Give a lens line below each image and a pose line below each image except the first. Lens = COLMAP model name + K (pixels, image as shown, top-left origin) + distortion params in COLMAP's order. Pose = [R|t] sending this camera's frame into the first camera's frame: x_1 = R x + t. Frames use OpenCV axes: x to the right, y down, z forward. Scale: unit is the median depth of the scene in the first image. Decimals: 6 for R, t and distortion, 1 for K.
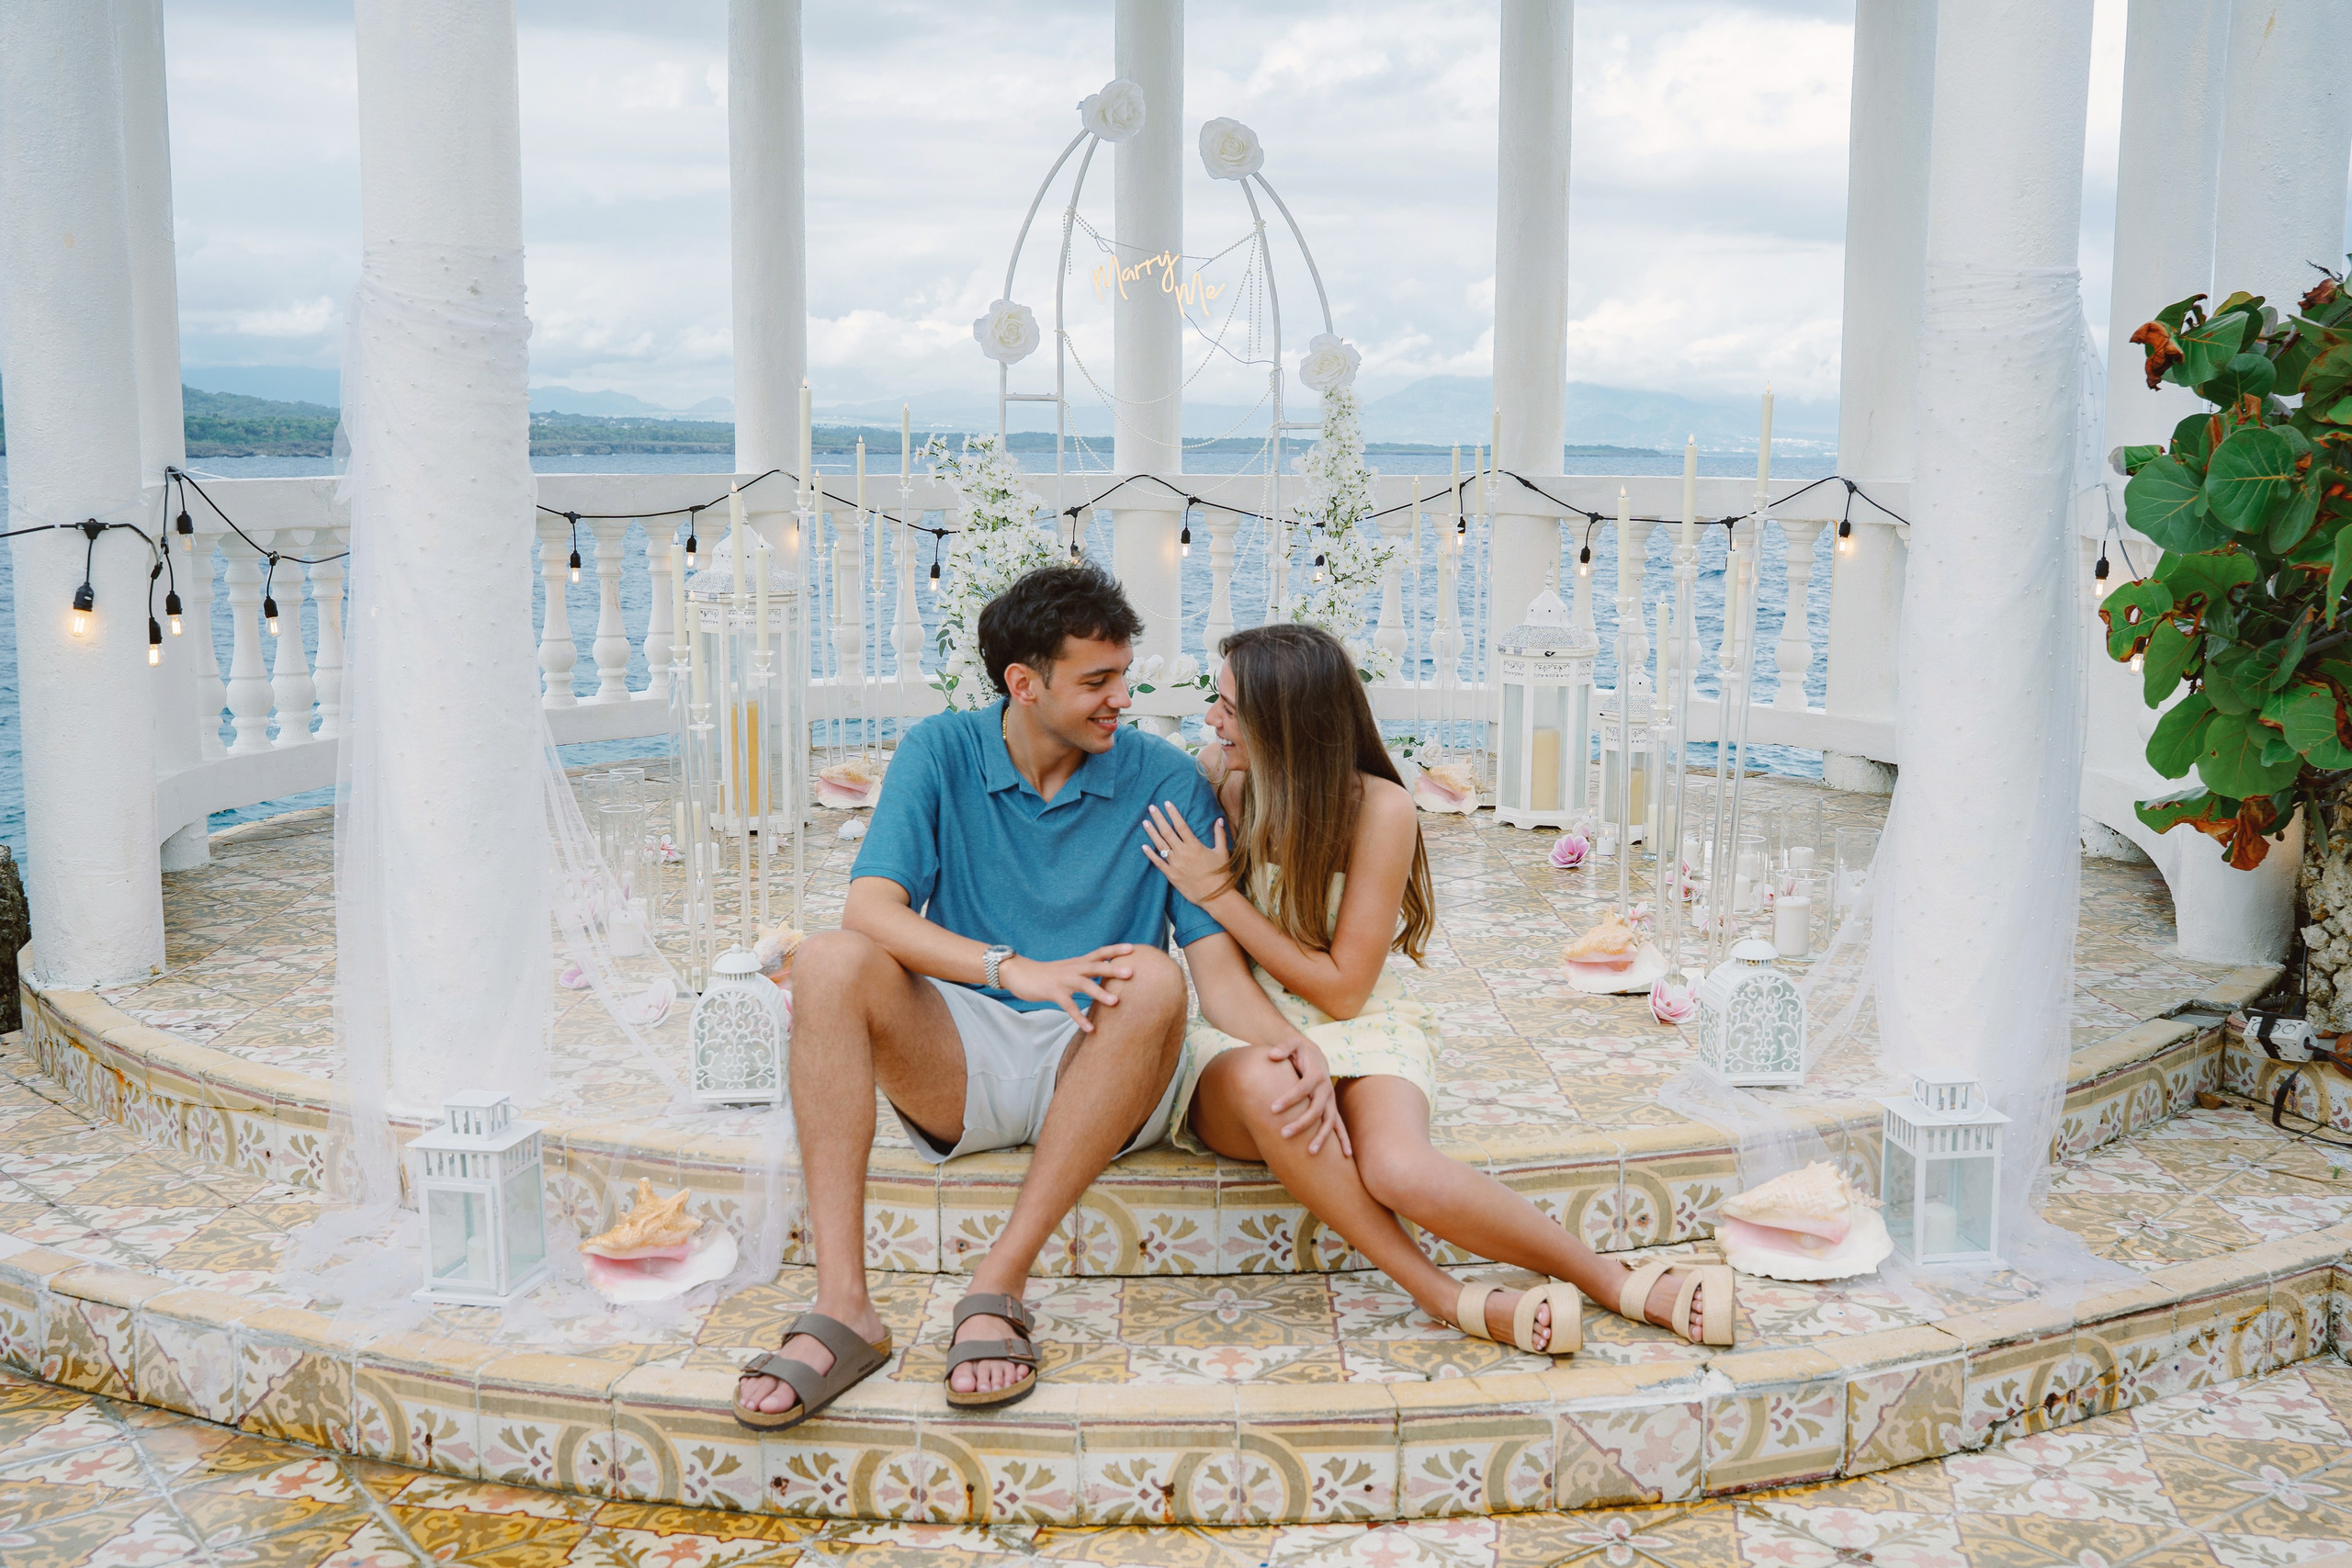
lens RADIAL K [[2331.3, 0, 1186.5], [0, 2331.3, 803.7], [0, 0, 1]] dist [-0.000548, 0.000000]
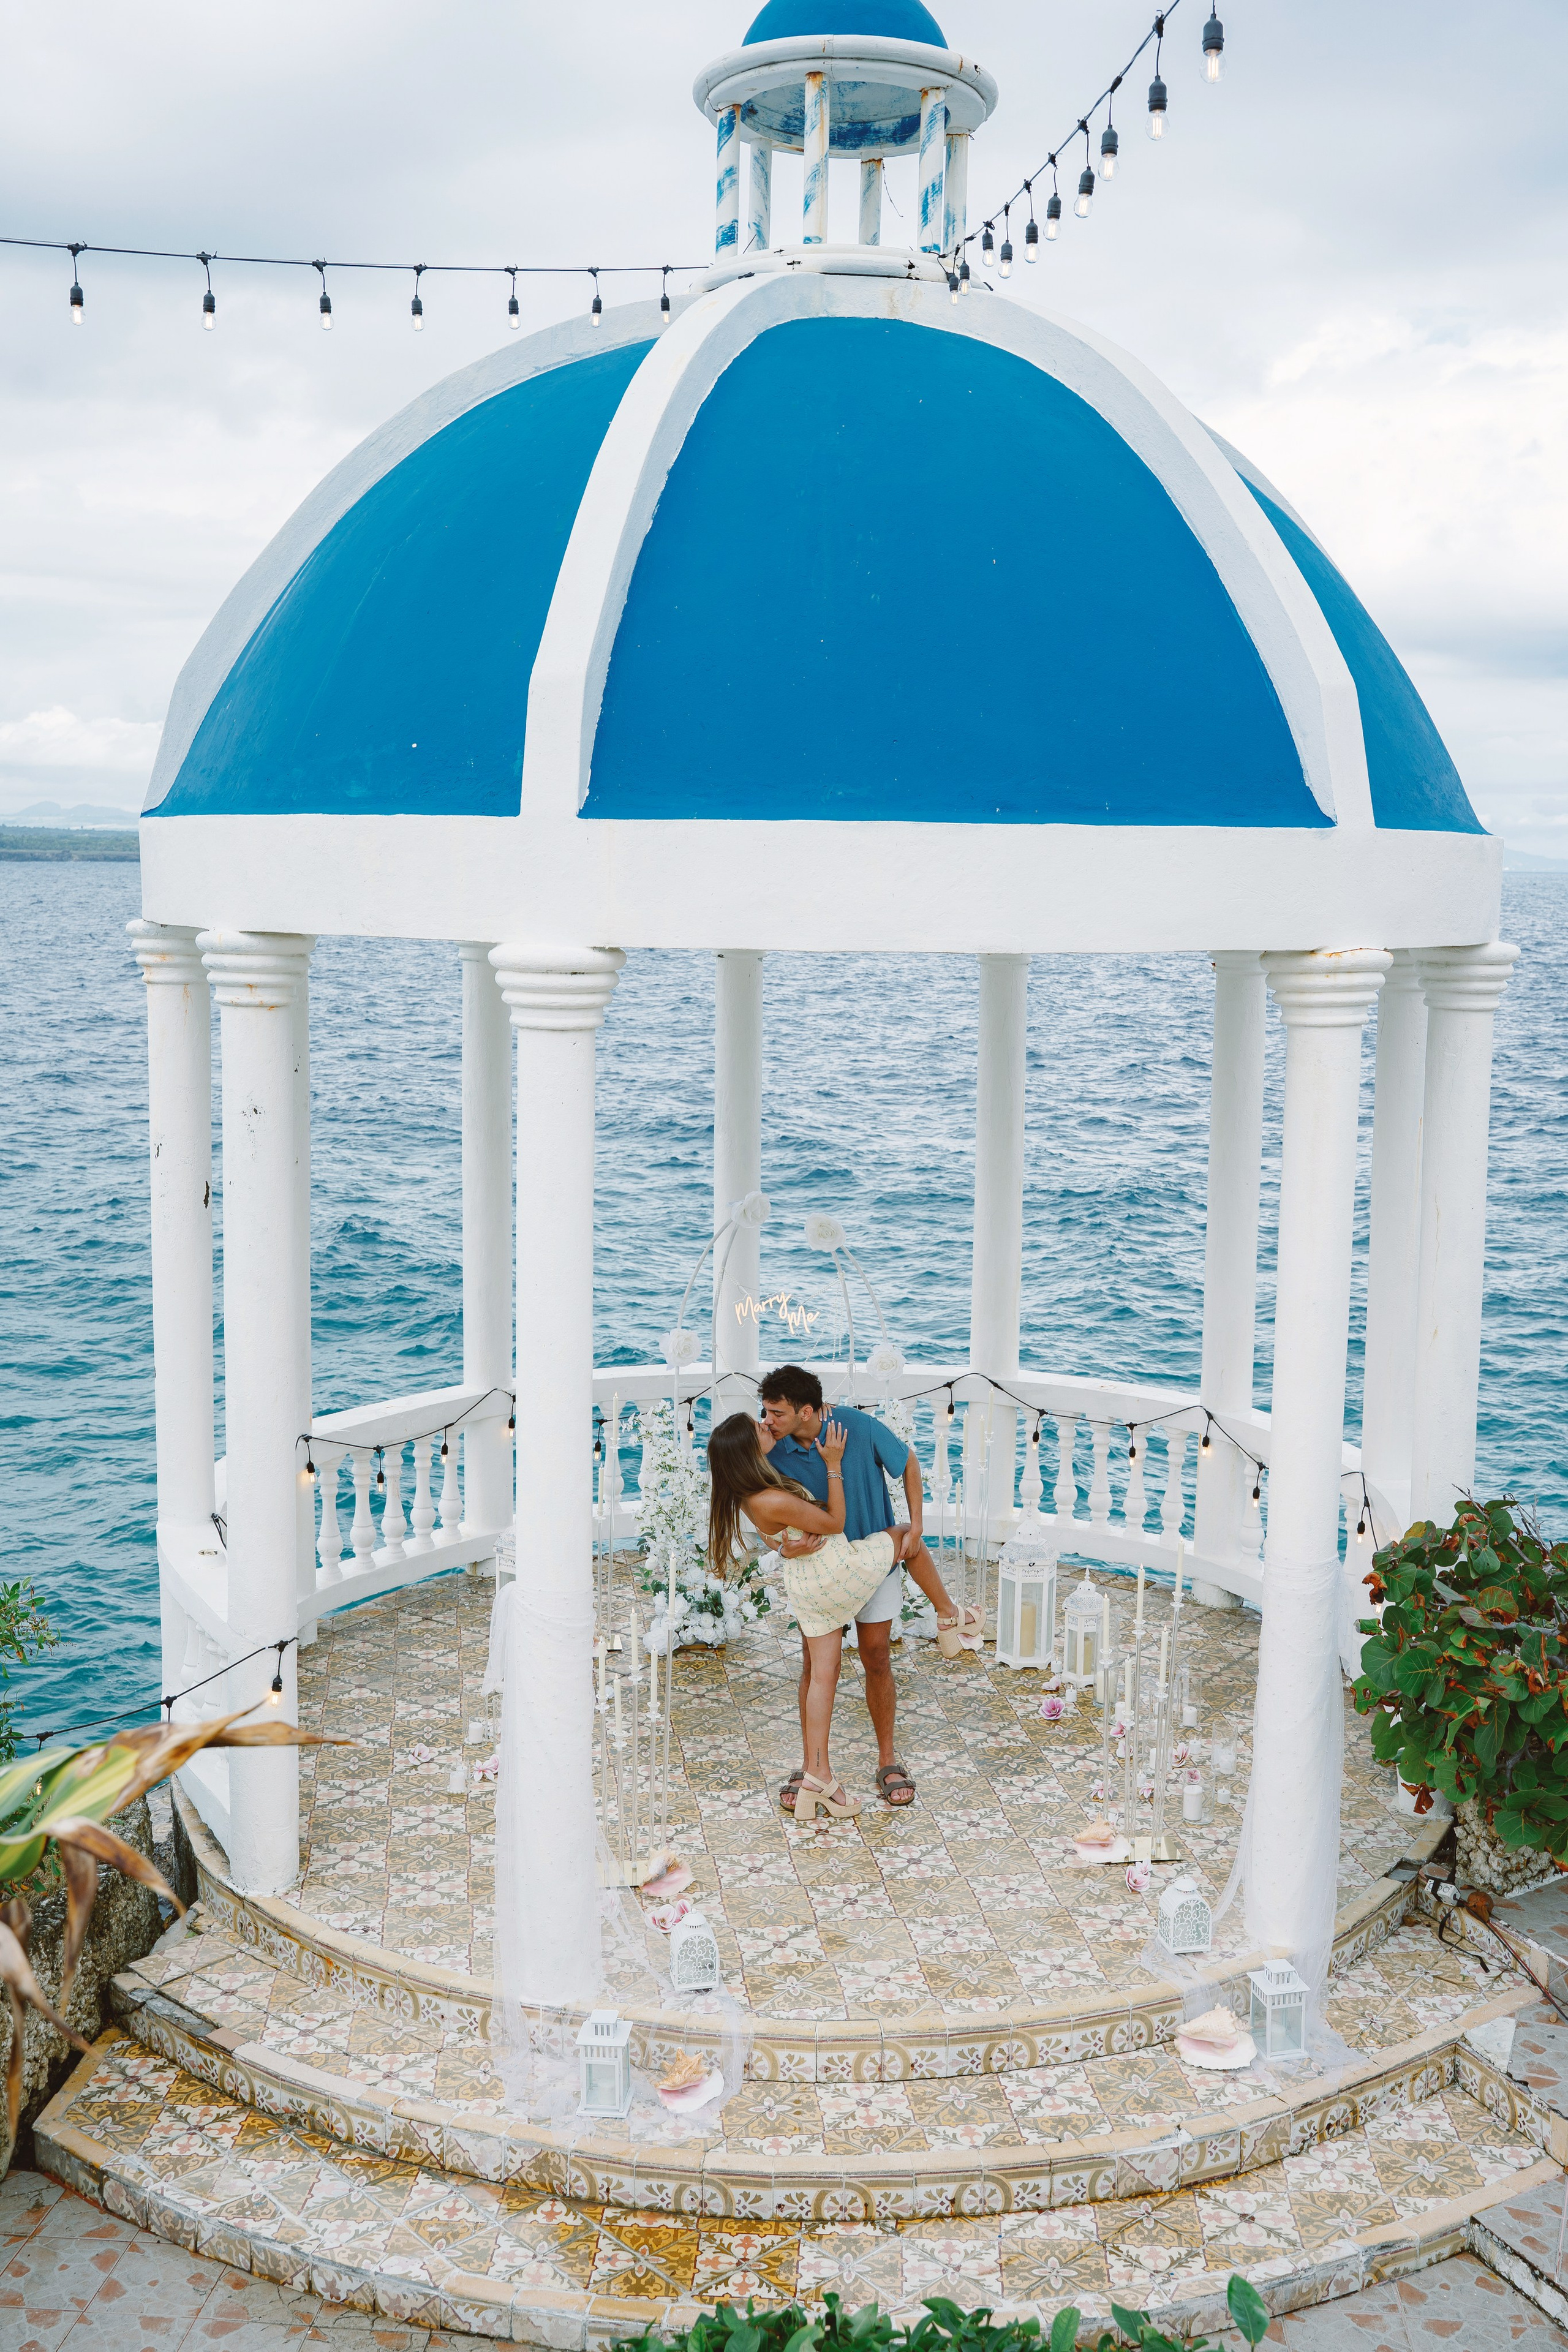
lens RADIAL K [[2331.6, 0, 766.2], [0, 2331.6, 1166.0], [0, 0, 1]] dist [-0.000548, 0.000000]
pose [[0.993833, -0.006535, 0.110692, -0.414306], [0.007150, 0.999961, -0.005164, -0.673439], [-0.110654, 0.005923, 0.993841, -1.190332]]
